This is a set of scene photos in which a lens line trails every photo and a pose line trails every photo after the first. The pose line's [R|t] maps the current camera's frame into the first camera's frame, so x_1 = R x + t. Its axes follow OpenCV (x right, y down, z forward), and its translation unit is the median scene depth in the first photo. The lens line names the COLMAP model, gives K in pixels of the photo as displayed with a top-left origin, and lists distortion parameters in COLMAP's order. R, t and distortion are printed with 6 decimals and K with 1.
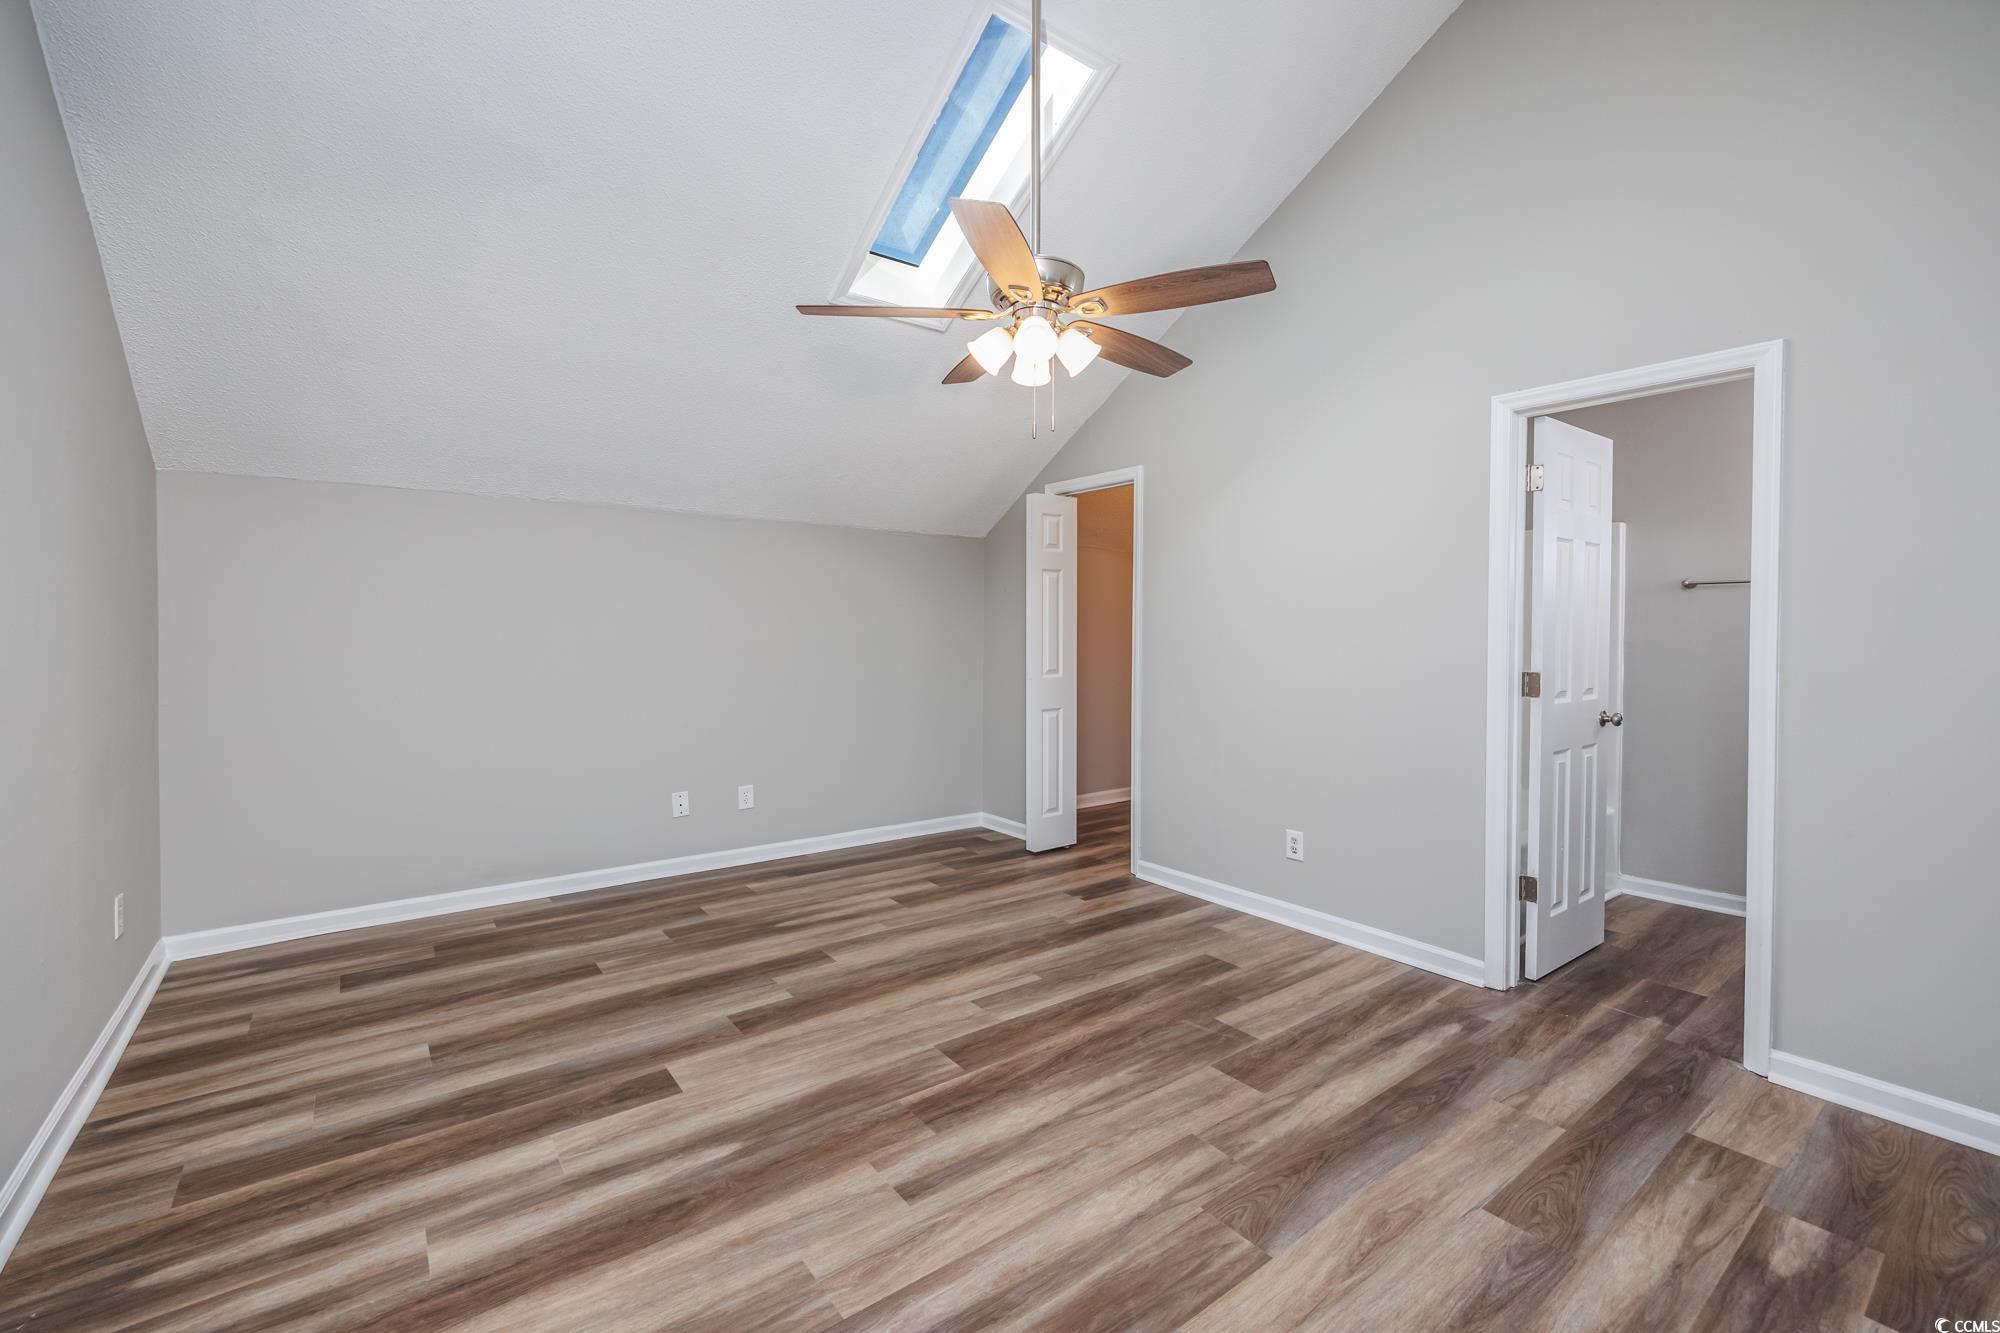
lens RADIAL K [[830.7, 0, 986.8], [0, 830.7, 661.0], [0, 0, 1]] dist [-0.000765, 0.000083]
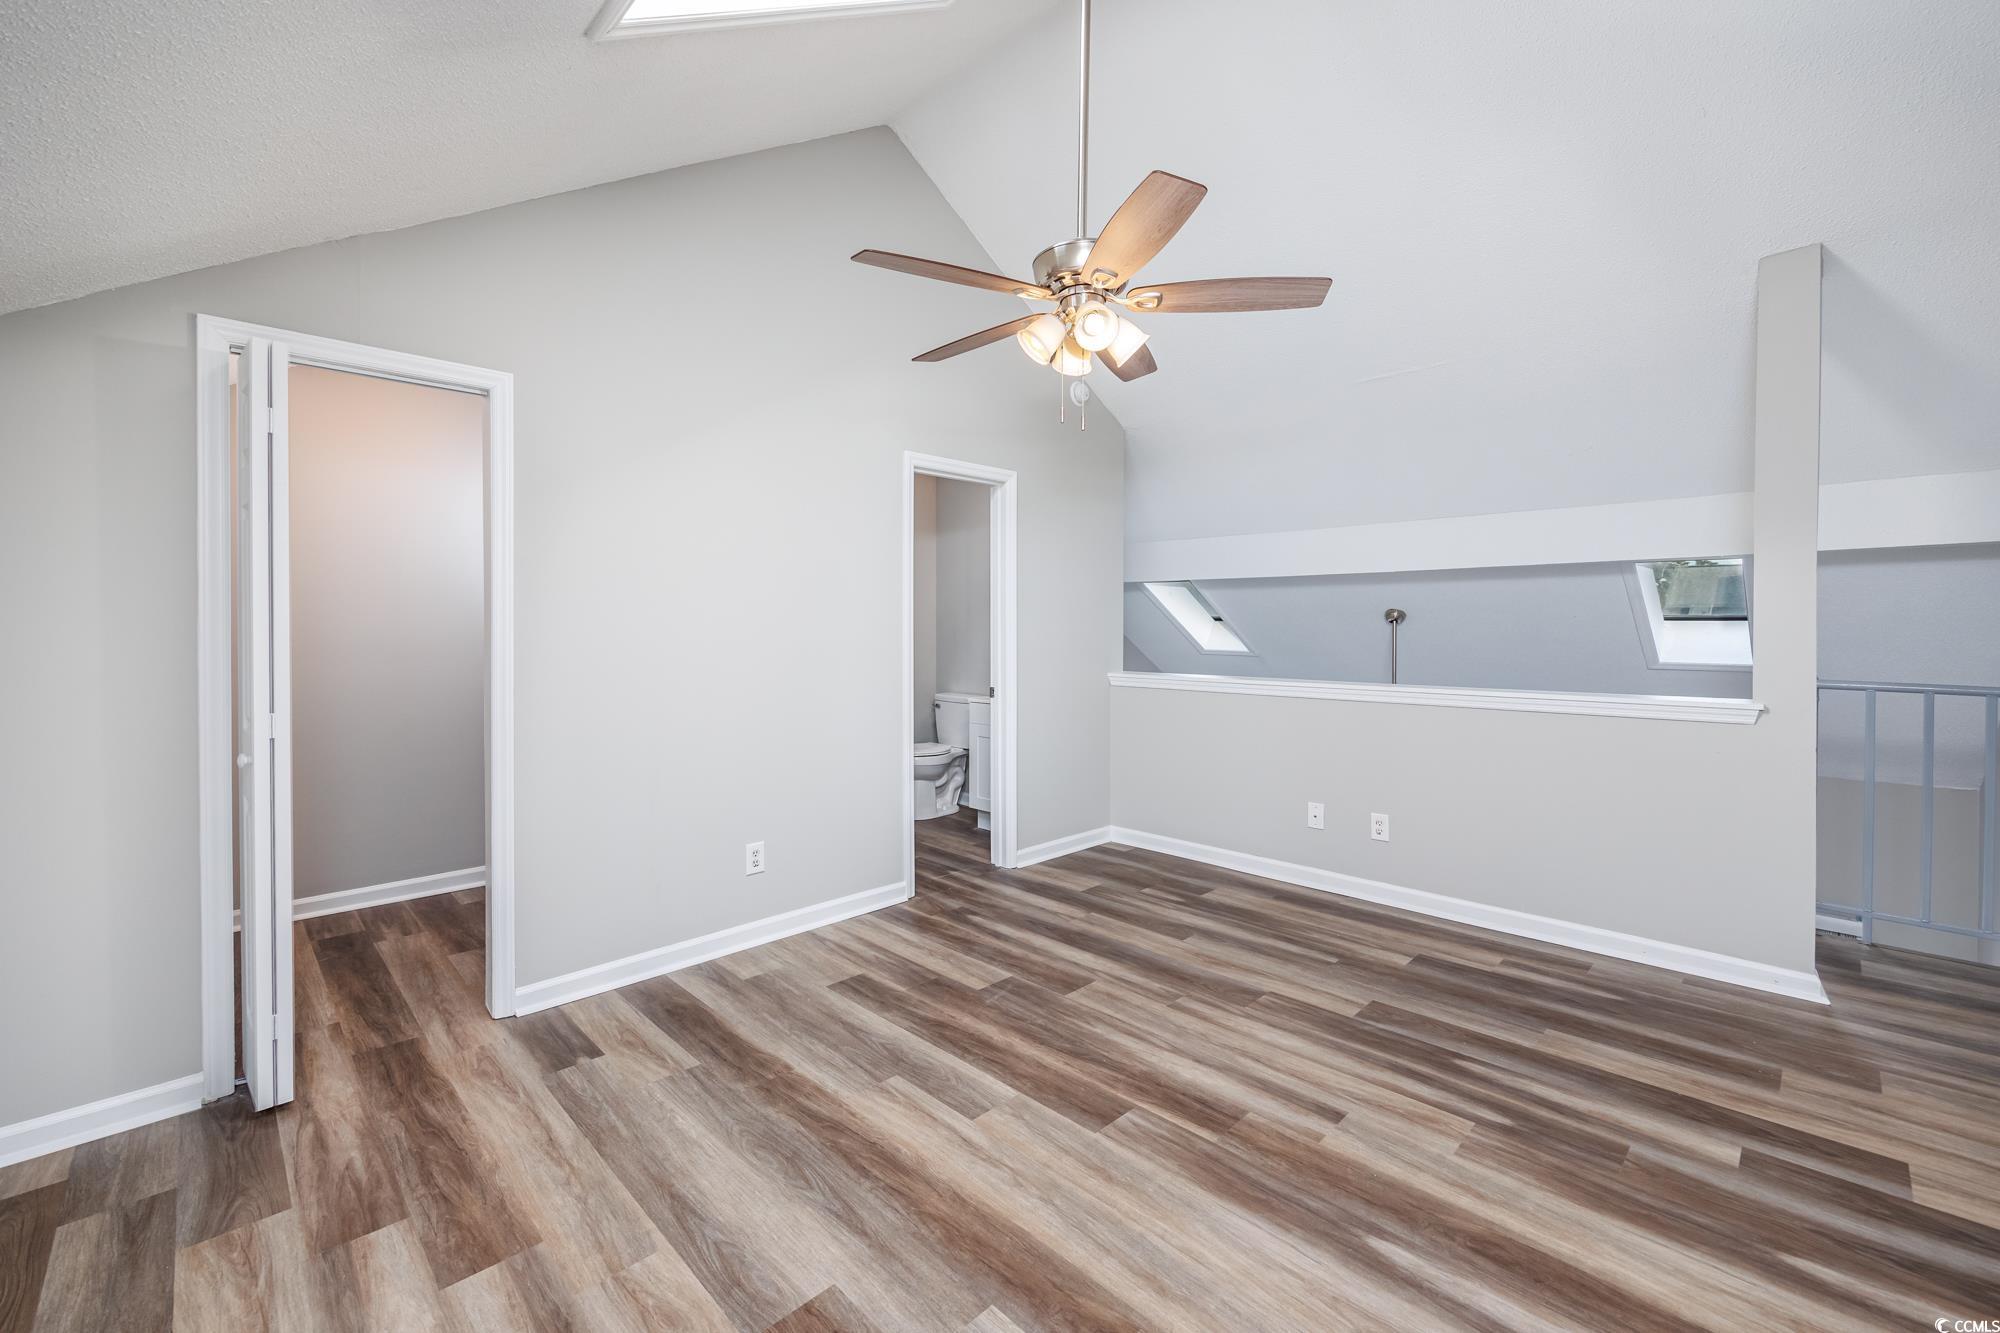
lens RADIAL K [[862.2, 0, 1002.6], [0, 862.2, 614.1], [0, 0, 1]] dist [0.000134, 0.000126]
pose [[-0.155270, 0.011175, 0.987809, -0.898264], [0.039775, 0.999196, -0.005052, -0.056904], [-0.987071, 0.038506, -0.155590, 1.187637]]
